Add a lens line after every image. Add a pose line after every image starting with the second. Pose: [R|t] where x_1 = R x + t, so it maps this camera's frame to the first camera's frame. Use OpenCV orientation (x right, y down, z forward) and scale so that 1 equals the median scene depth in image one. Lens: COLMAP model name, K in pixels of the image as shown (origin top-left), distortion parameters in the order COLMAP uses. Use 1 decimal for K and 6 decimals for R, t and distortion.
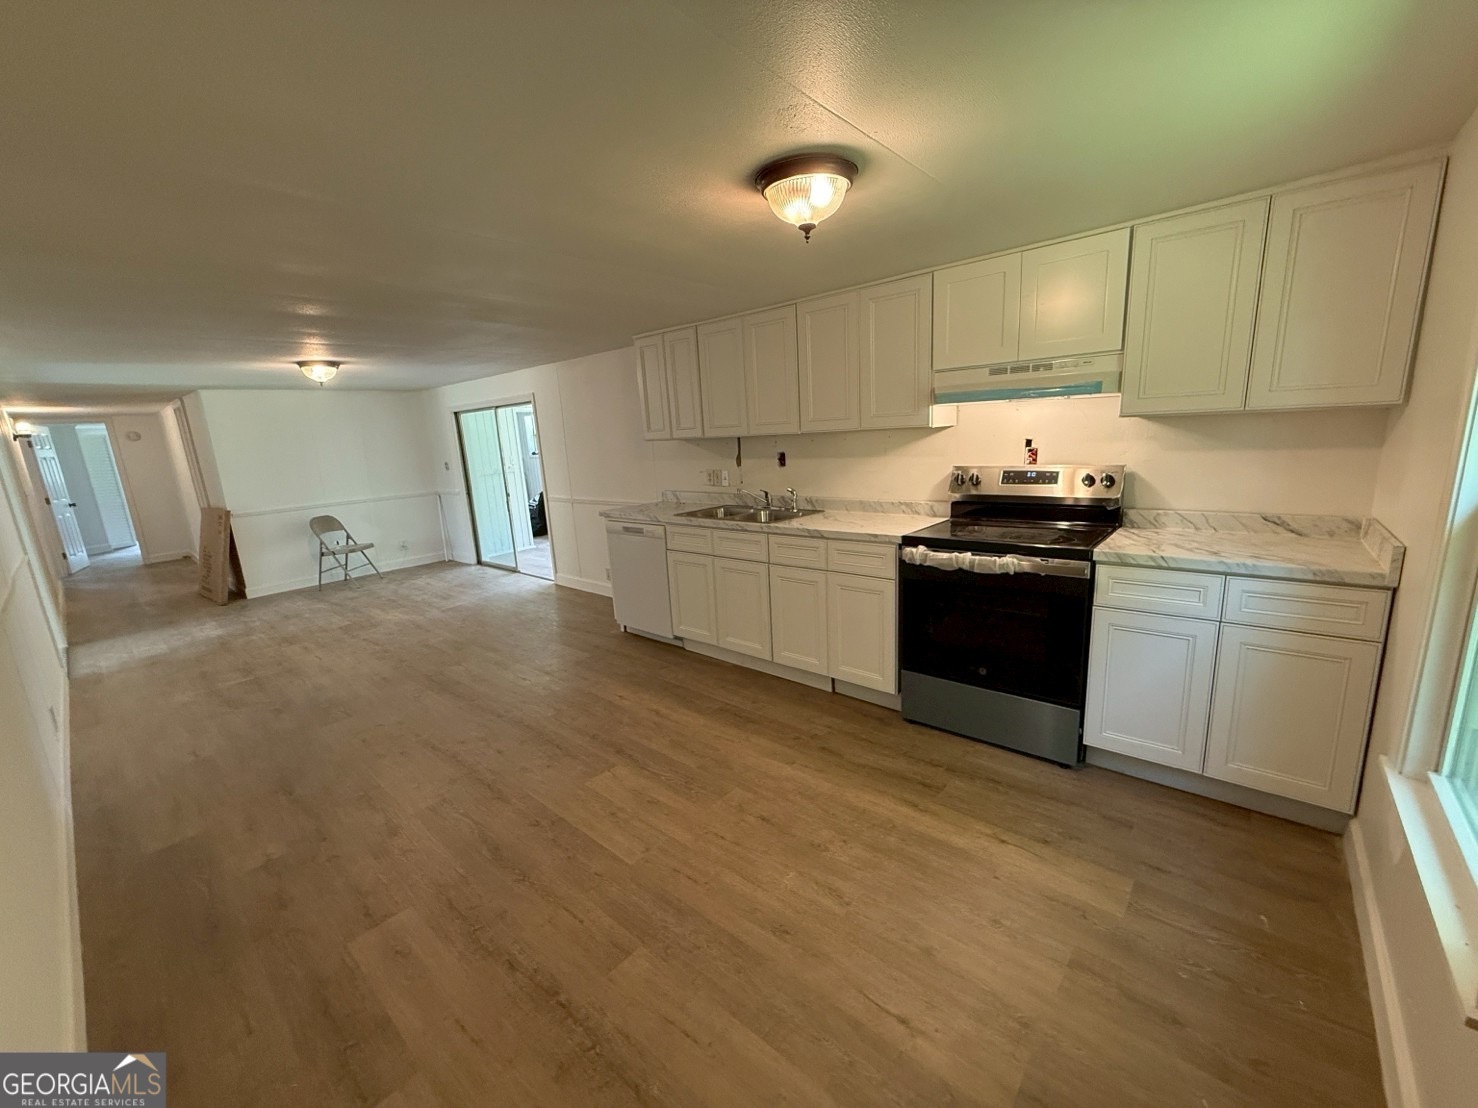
lens RADIAL K [[591.6, 0, 733.8], [0, 591.6, 558.0], [0, 0, 1]] dist [0.000423, -0.000869]
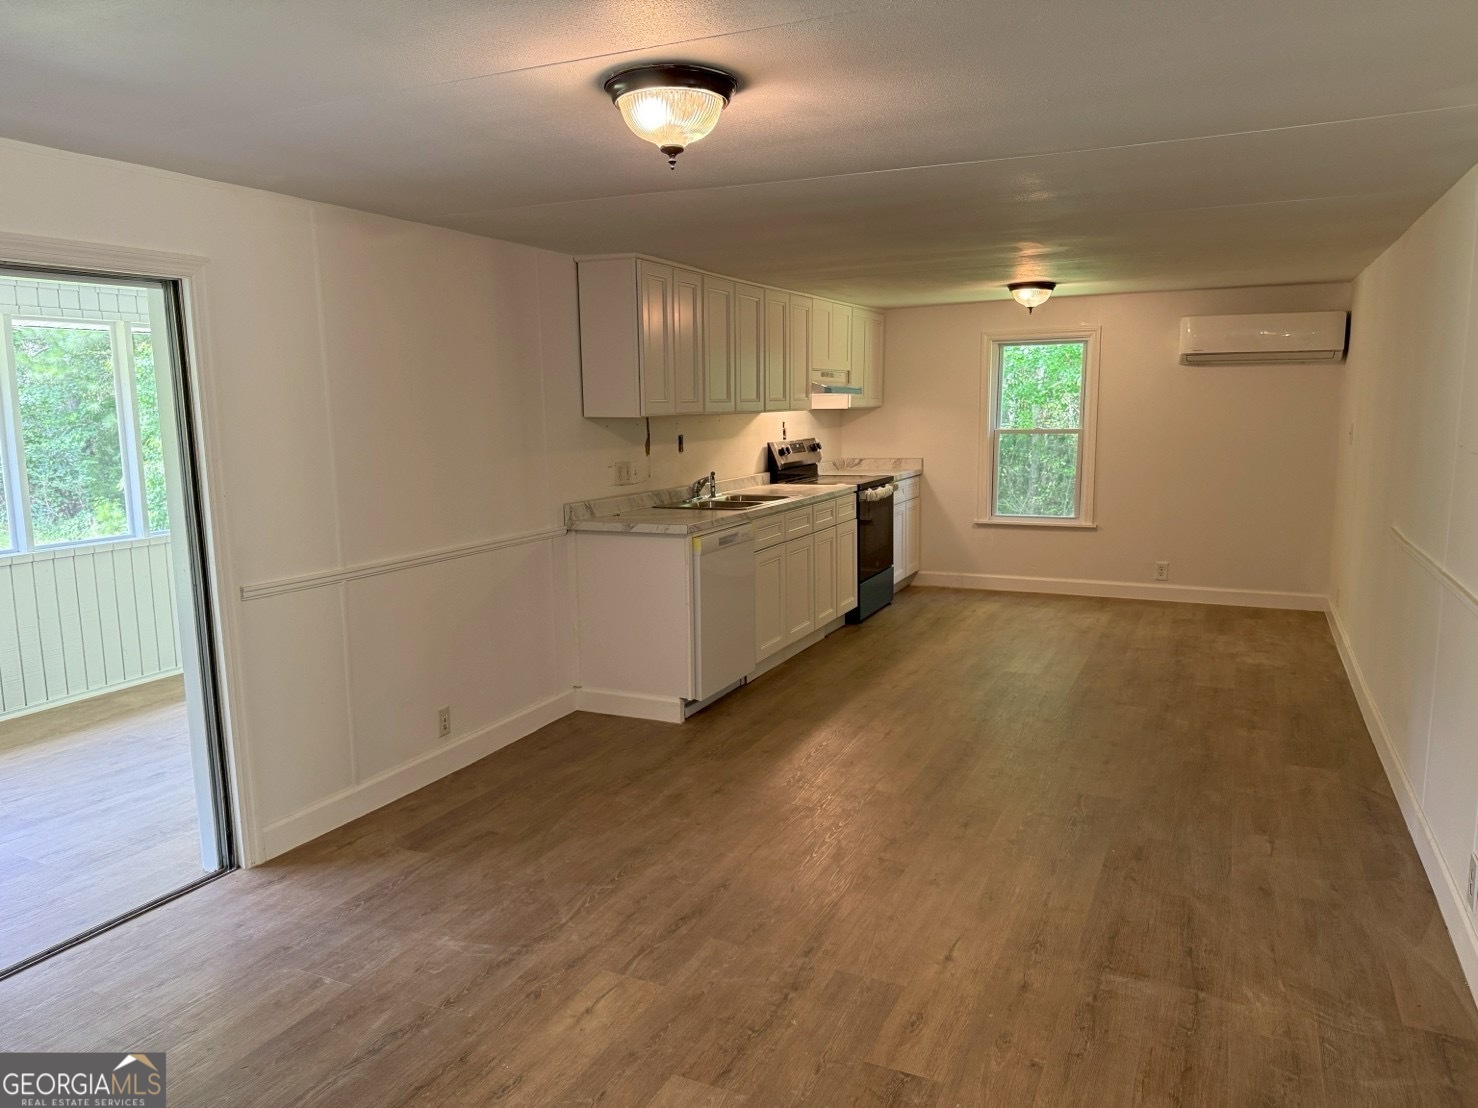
lens RADIAL K [[1045.6, 0, 735.7], [0, 1045.6, 561.6], [0, 0, 1]] dist [0.055503, -0.042095]
pose [[-0.281071, -0.089248, 0.955528, -1.364726], [0.229446, 0.960541, 0.157209, -0.215837], [-0.931855, 0.263429, -0.249503, 1.312200]]
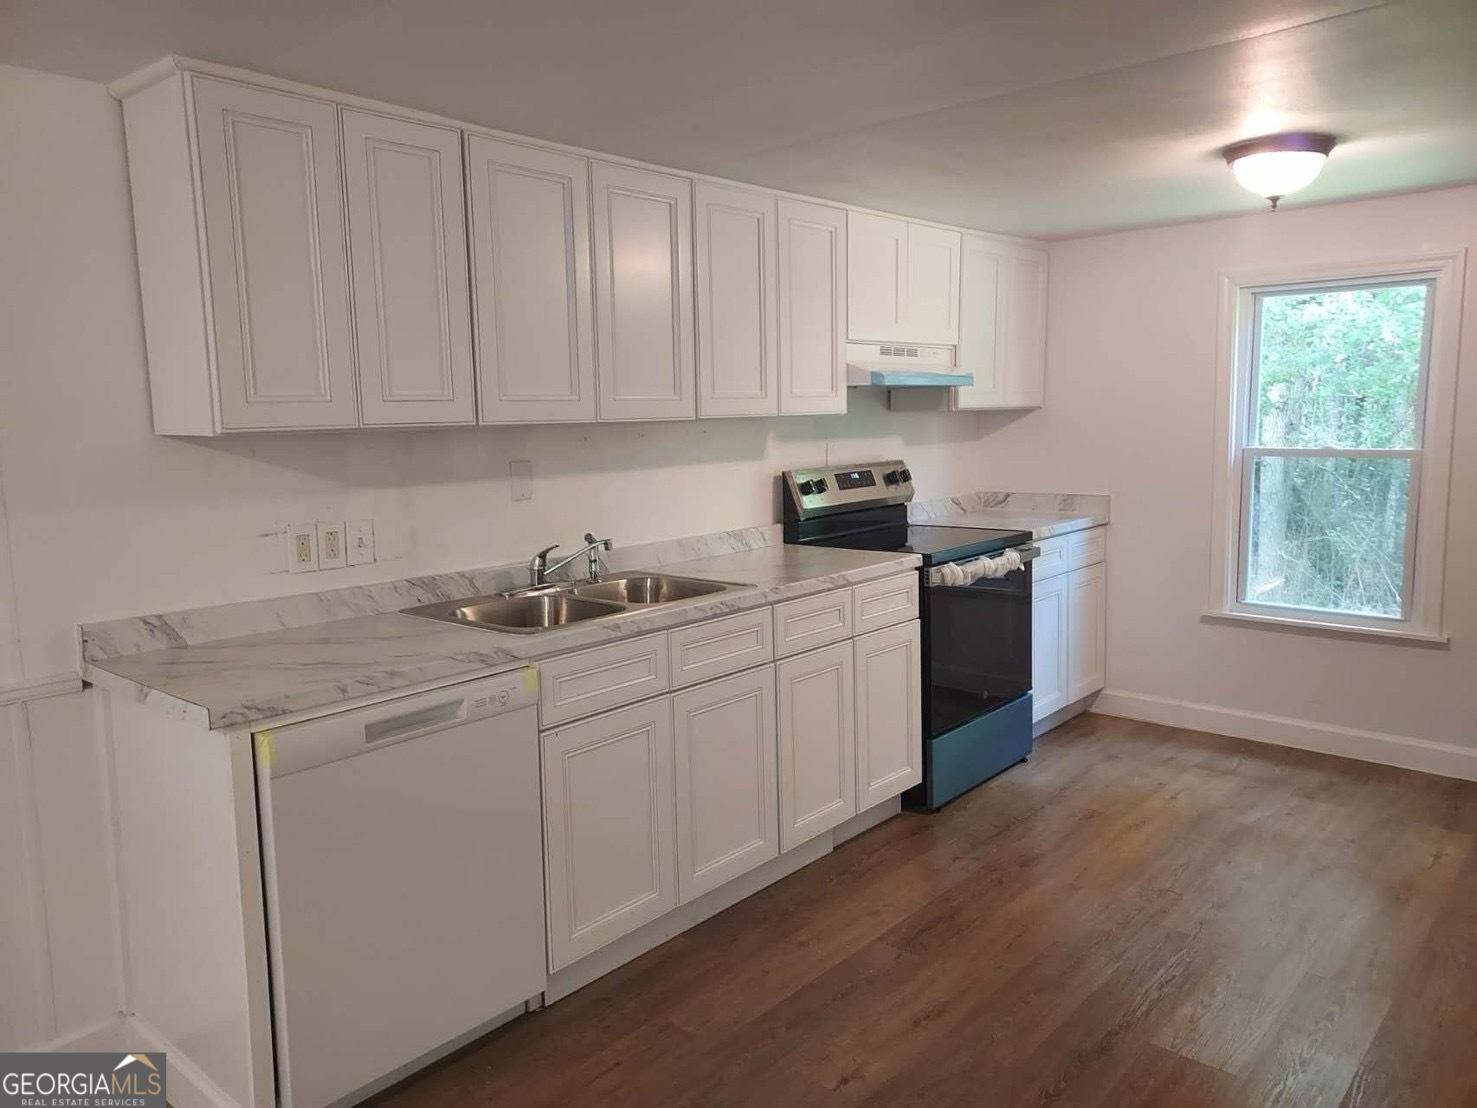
lens RADIAL K [[1108.3, 0, 763.2], [0, 1108.3, 530.9], [0, 0, 1]] dist [0.058118, 0.001764]
pose [[-0.028756, -0.061834, 0.997672, -0.743666], [0.227068, 0.971588, 0.066762, -0.139846], [-0.973454, 0.228459, -0.013898, 0.821783]]
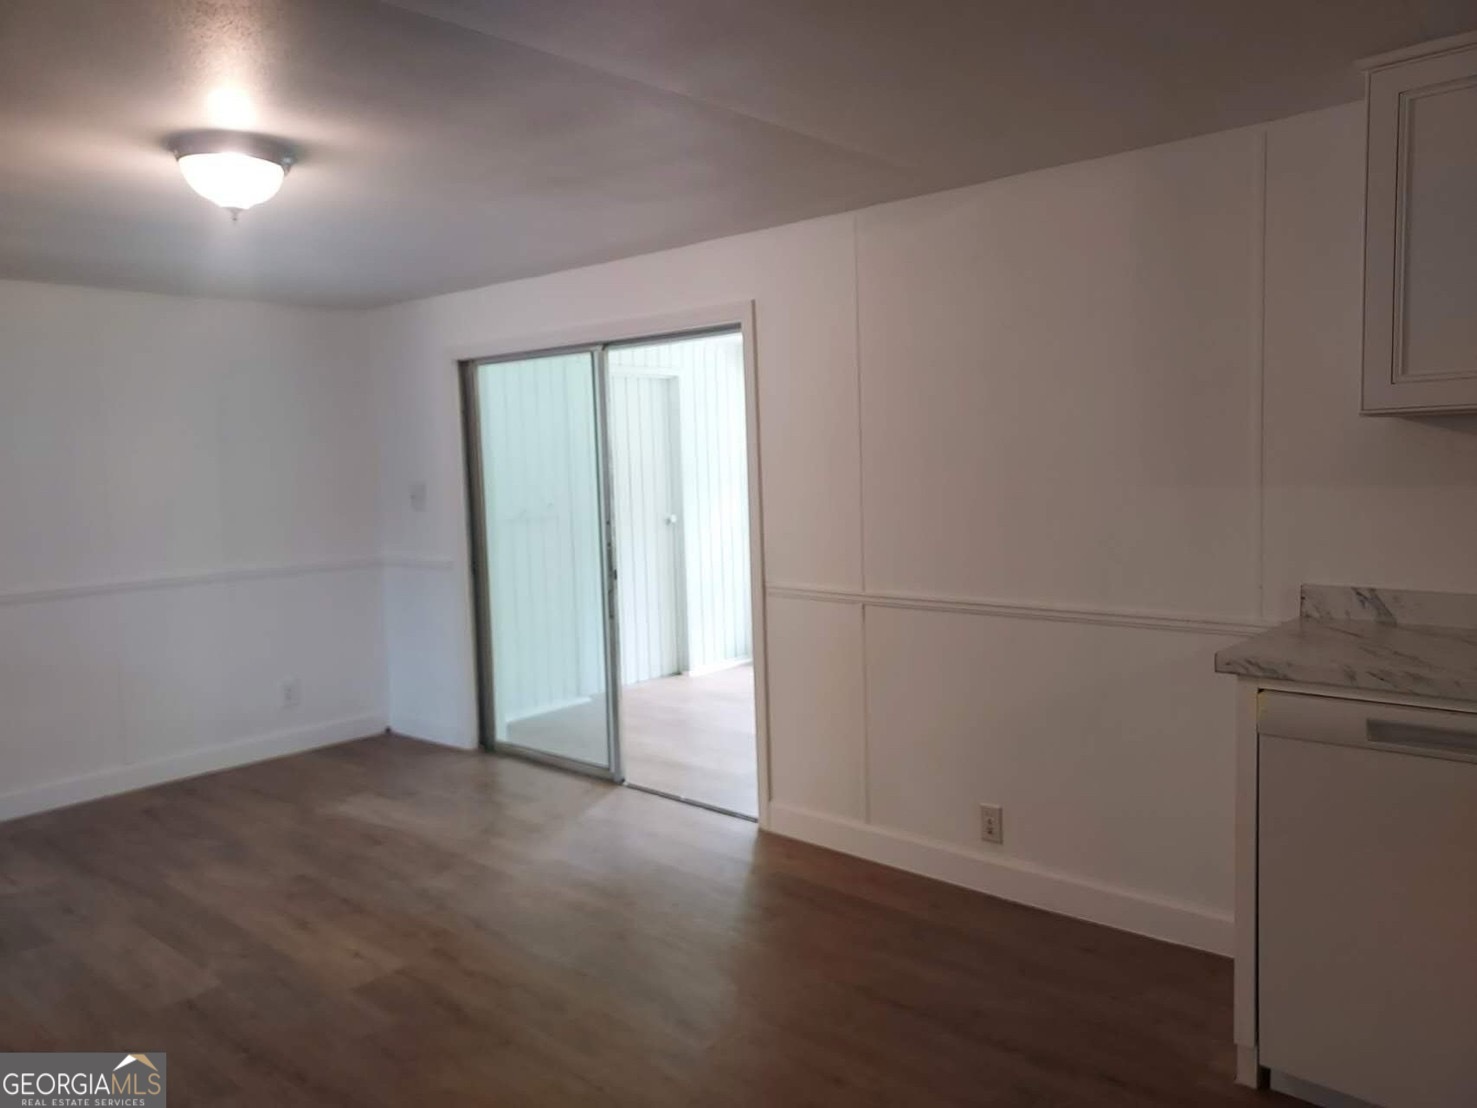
lens RADIAL K [[1044.9, 0, 728.6], [0, 1044.9, 545.3], [0, 0, 1]] dist [0.055503, -0.042095]
pose [[0.999616, 0.025756, 0.010222, -0.501474], [-0.024220, 0.991305, -0.129336, -0.065110], [-0.013464, 0.129039, 0.991548, 0.535808]]
